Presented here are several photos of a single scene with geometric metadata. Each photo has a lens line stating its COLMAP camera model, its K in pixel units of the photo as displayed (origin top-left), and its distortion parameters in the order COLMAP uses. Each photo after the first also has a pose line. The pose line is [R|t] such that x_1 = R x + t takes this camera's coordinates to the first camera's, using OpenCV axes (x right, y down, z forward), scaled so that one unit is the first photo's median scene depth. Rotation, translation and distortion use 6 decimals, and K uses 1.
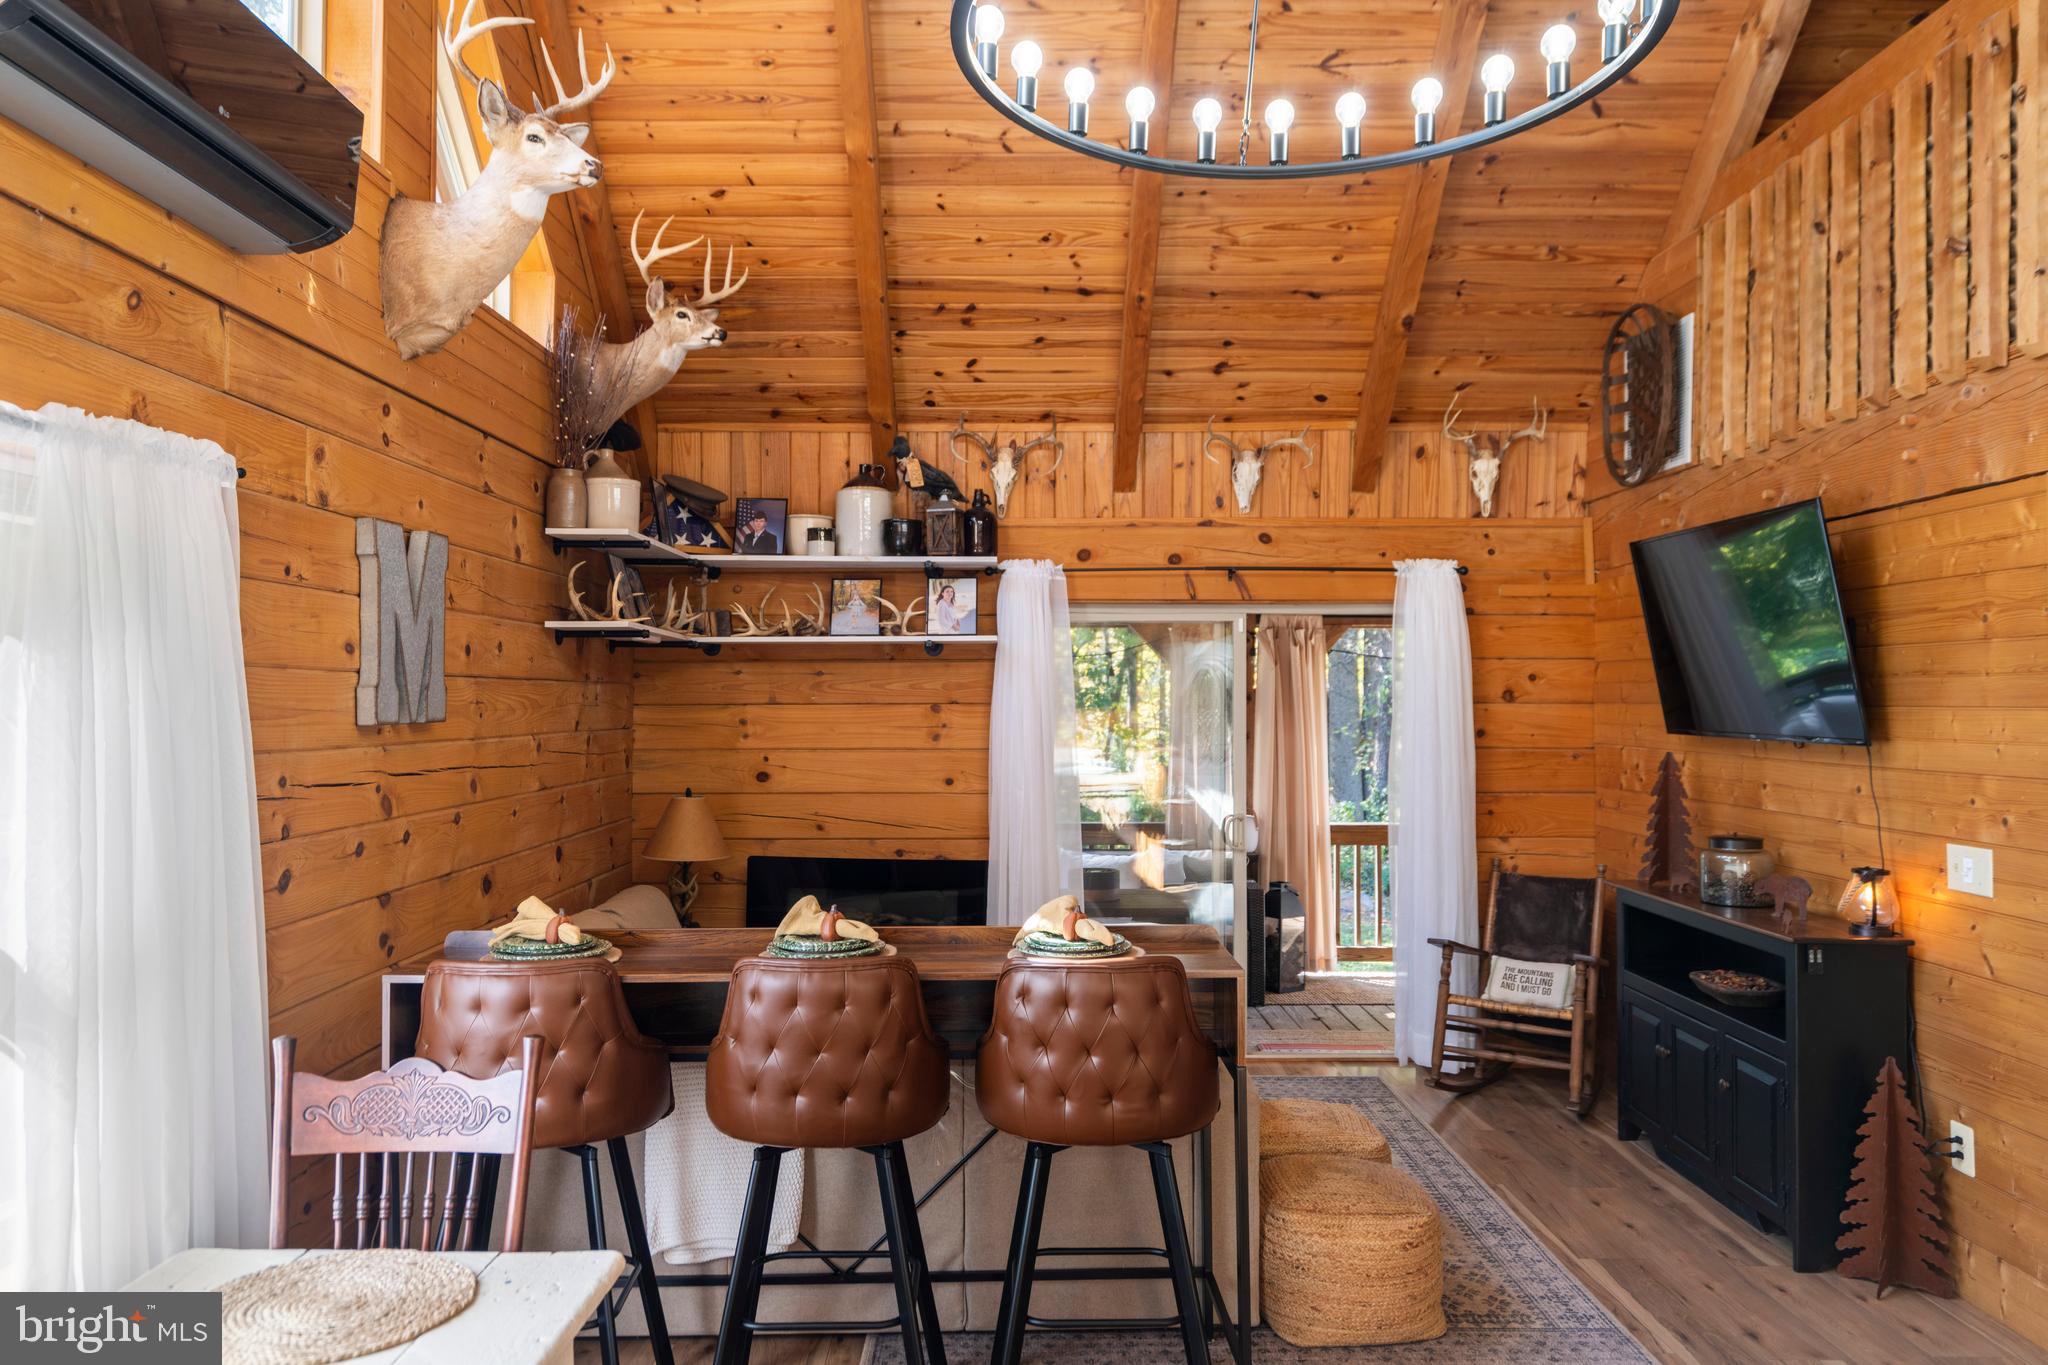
lens RADIAL K [[1427.6, 0, 1008.4], [0, 1427.6, 656.9], [0, 0, 1]] dist [-0.001192, -0.003056]
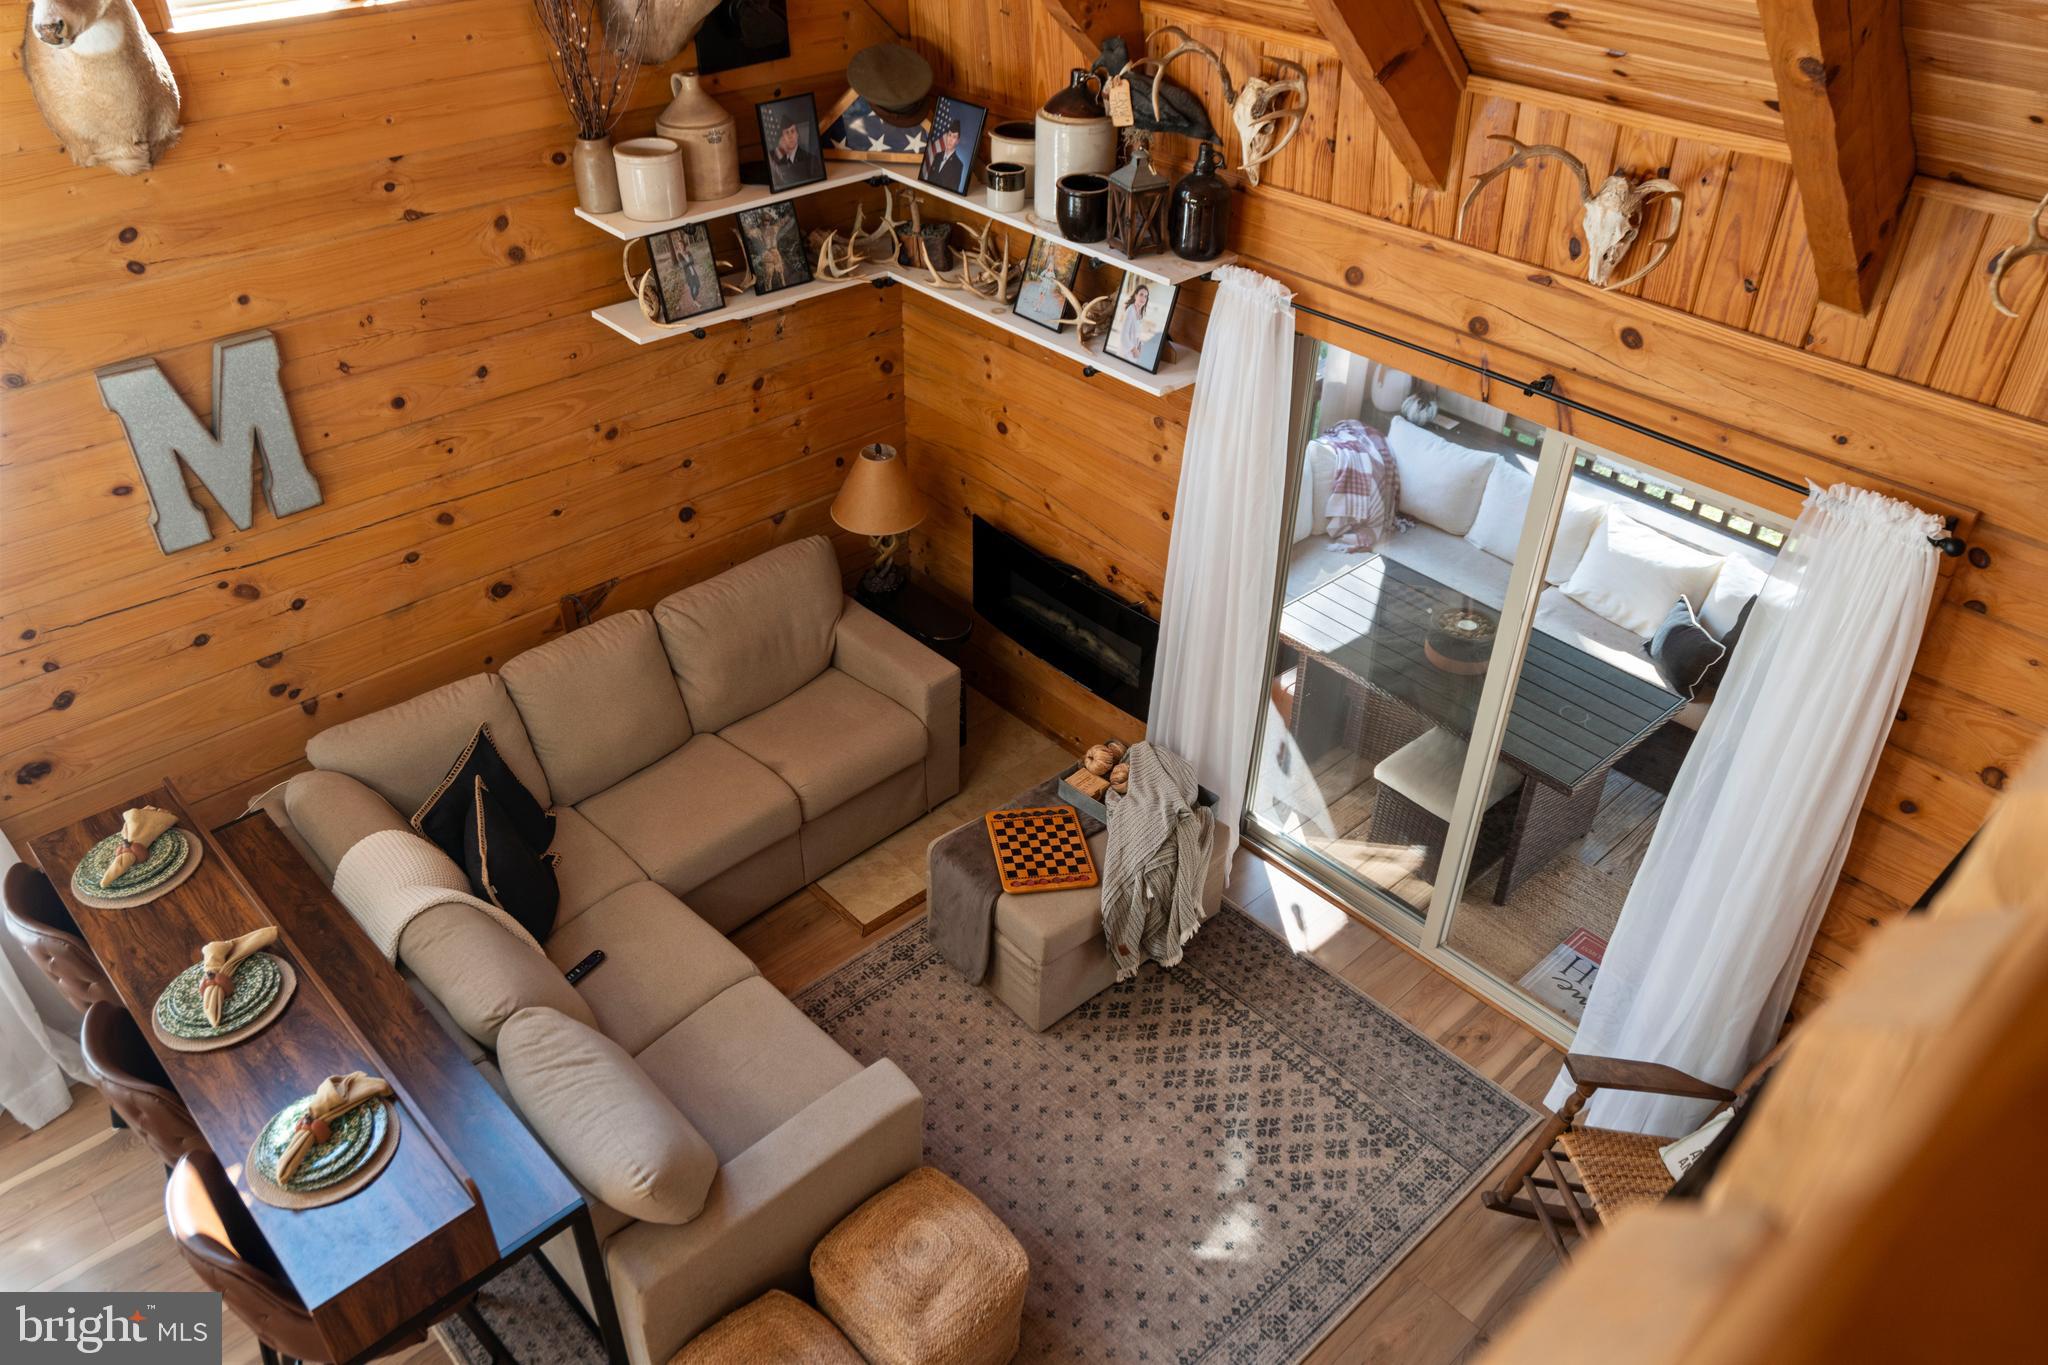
lens RADIAL K [[1479.5, 0, 1014.9], [0, 1479.5, 678.9], [0, 0, 1]] dist [-0.000683, -0.001304]
pose [[0.678184, 0.436349, -0.591326, 0.418298], [0.006274, 0.801175, 0.598397, -0.323557], [0.734866, -0.409533, 0.540606, 0.484109]]
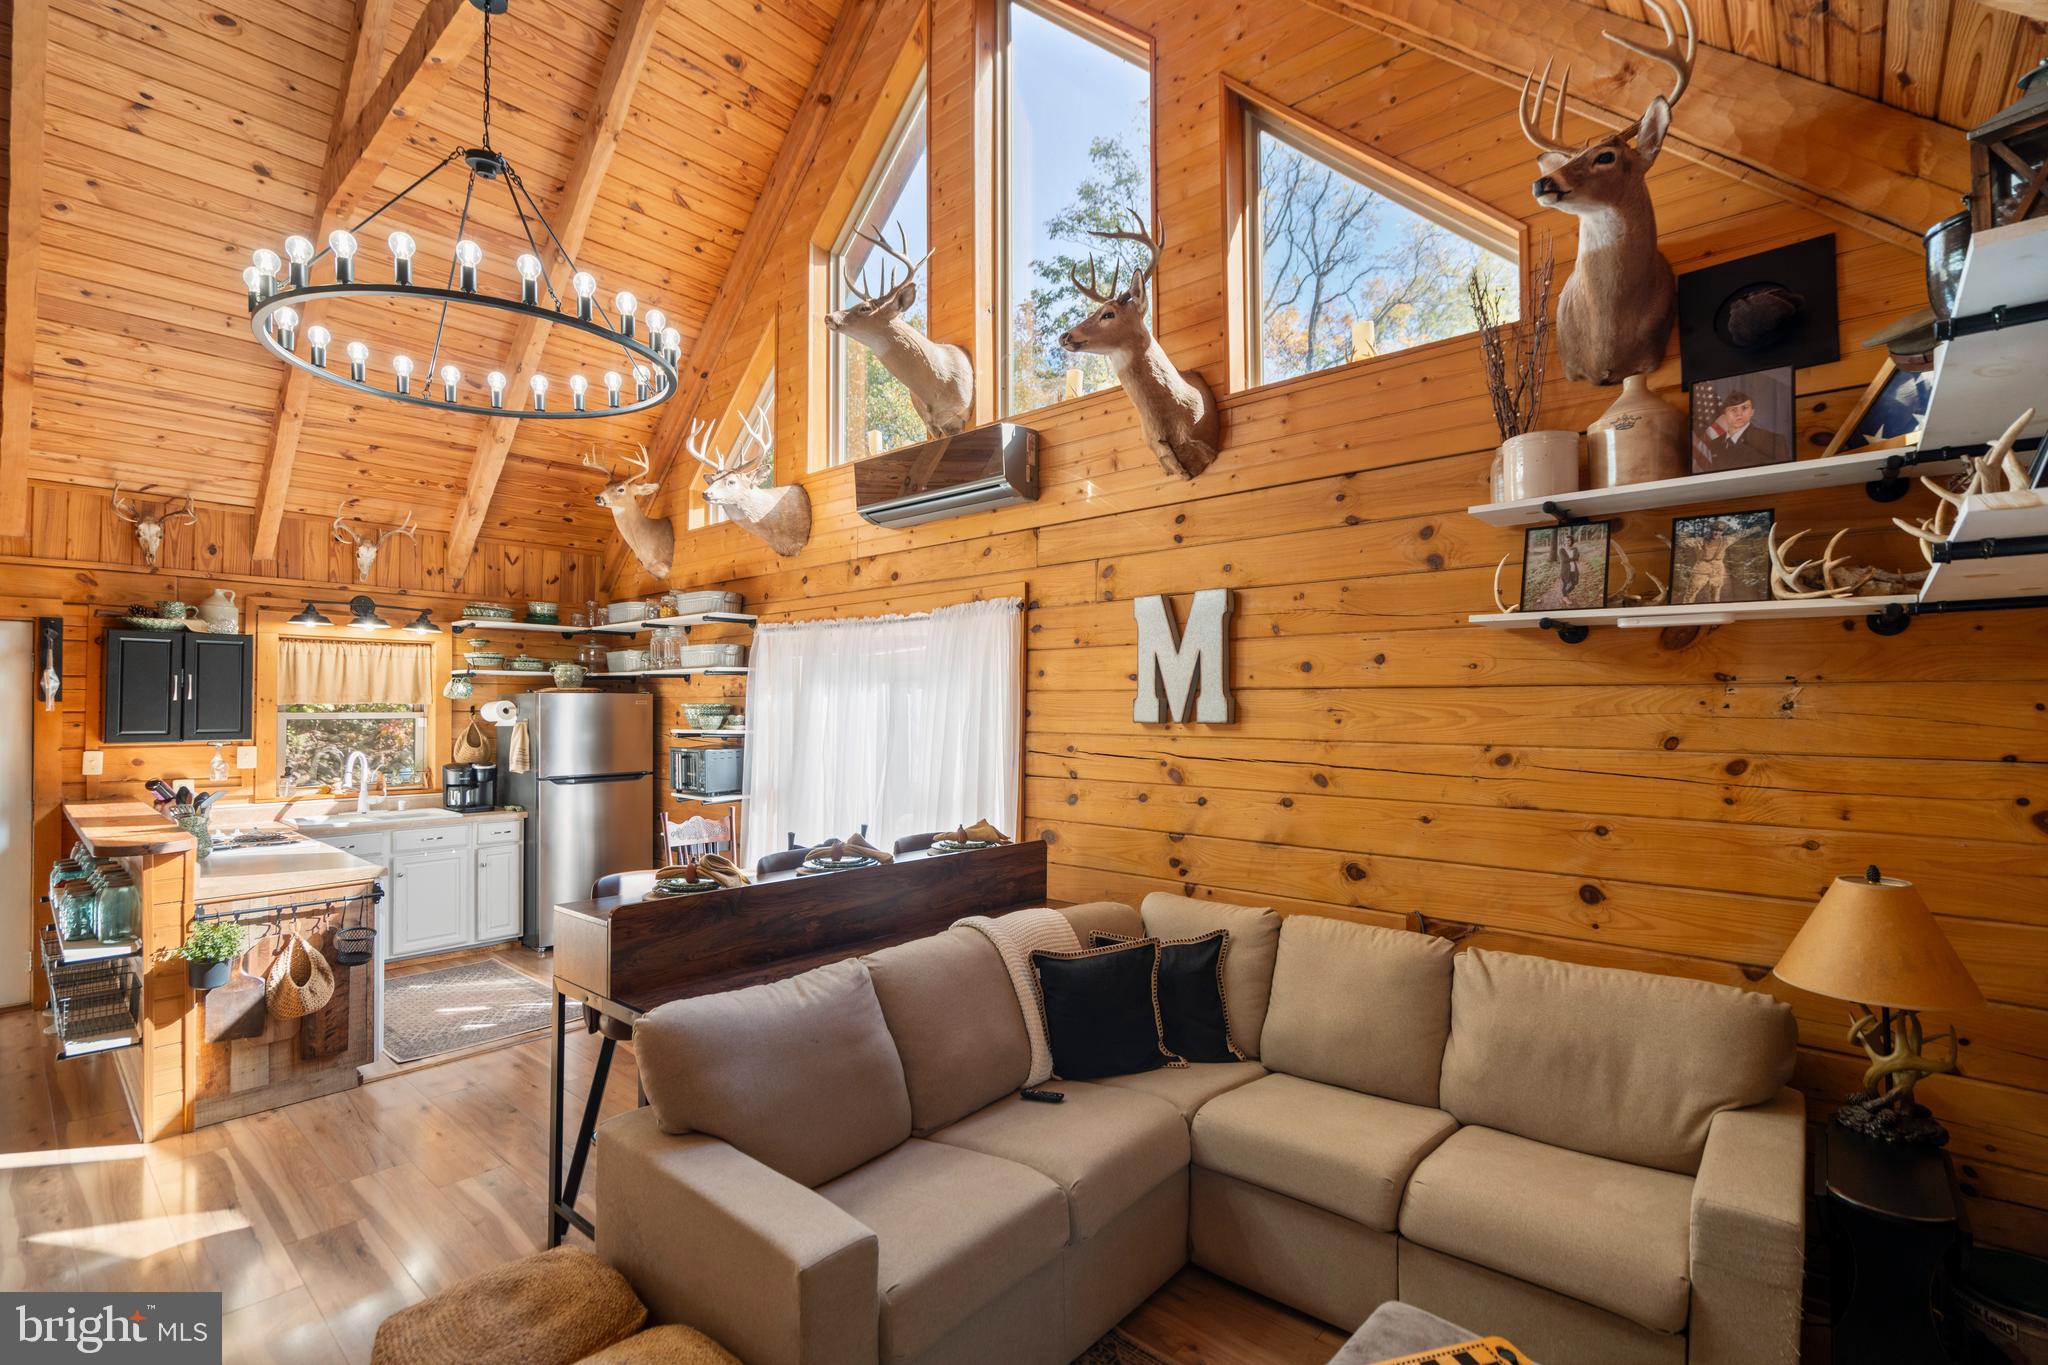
lens RADIAL K [[920.9, 0, 1029.2], [0, 920.9, 699.3], [0, 0, 1]] dist [-0.004242, 0.001101]
pose [[-0.660103, -0.011228, -0.751092, 0.257509], [0.017788, 0.999374, -0.030572, 0.029982], [0.750965, -0.033541, -0.659490, 0.945870]]
